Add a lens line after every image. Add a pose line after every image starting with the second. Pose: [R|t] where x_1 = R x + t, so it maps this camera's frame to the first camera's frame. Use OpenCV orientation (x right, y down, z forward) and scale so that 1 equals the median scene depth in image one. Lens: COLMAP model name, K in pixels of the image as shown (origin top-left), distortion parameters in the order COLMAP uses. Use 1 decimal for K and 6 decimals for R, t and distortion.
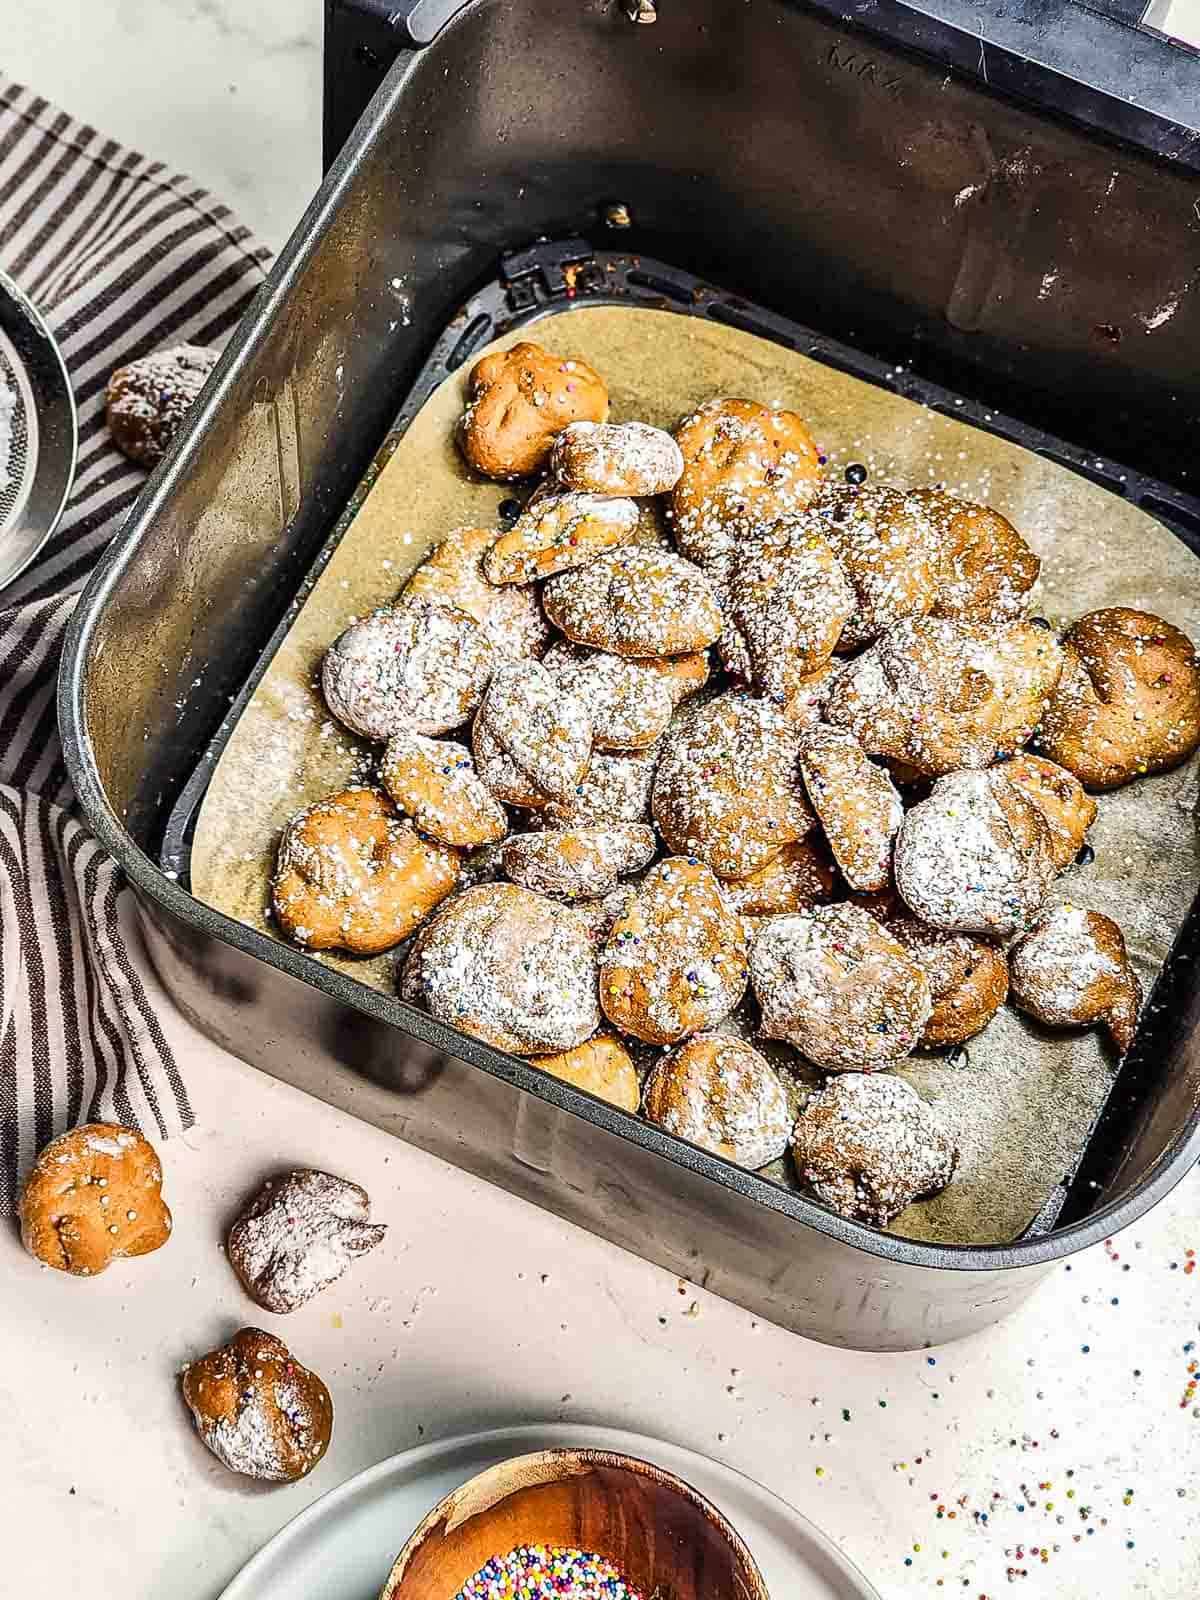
lens RADIAL K [[3175.4, 0, 609.7], [0, 3175.4, 799.0], [0, 0, 1]] dist [0.284580, 0.000000]
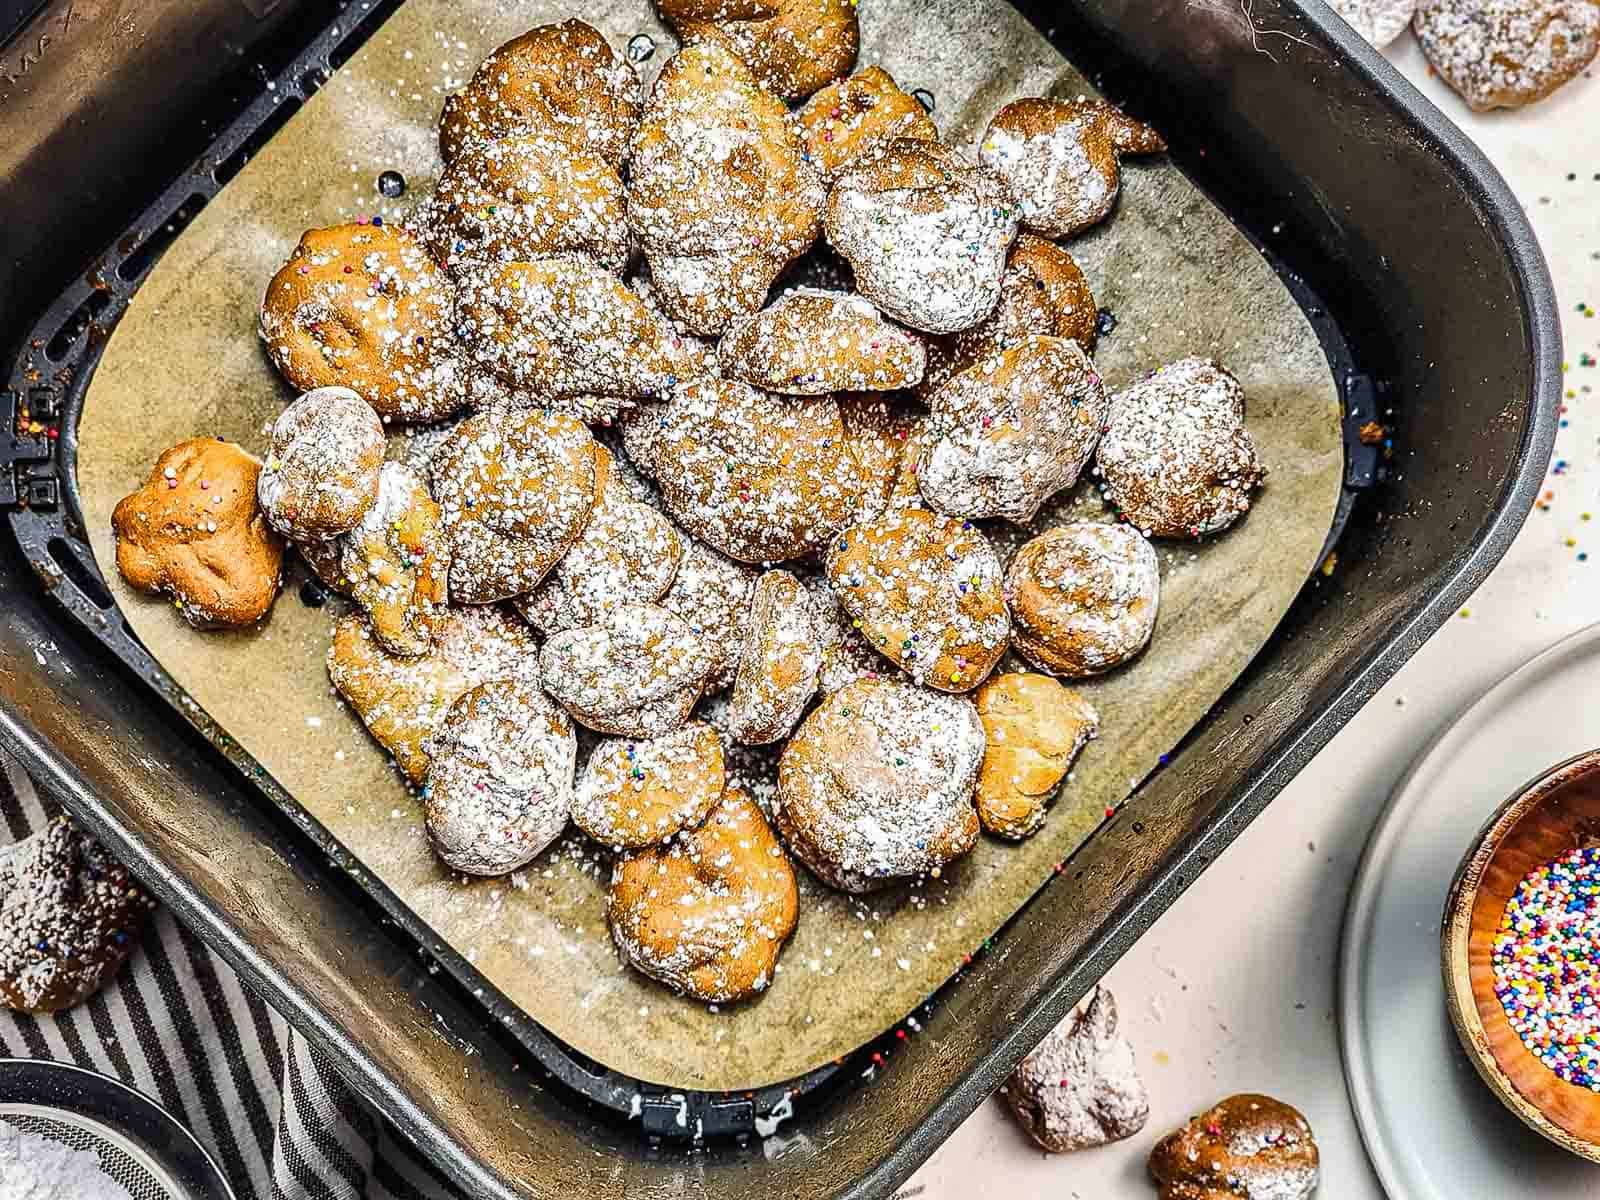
lens RADIAL K [[3175.4, 0, 796.7], [0, 3175.4, 612.7], [0, 0, 1]] dist [0.284580, 0.000000]
pose [[0.314012, -0.949394, -0.006892, 0.010422], [0.892234, 0.292610, 0.343944, -0.280772], [-0.324522, -0.114152, 0.938965, 0.173417]]
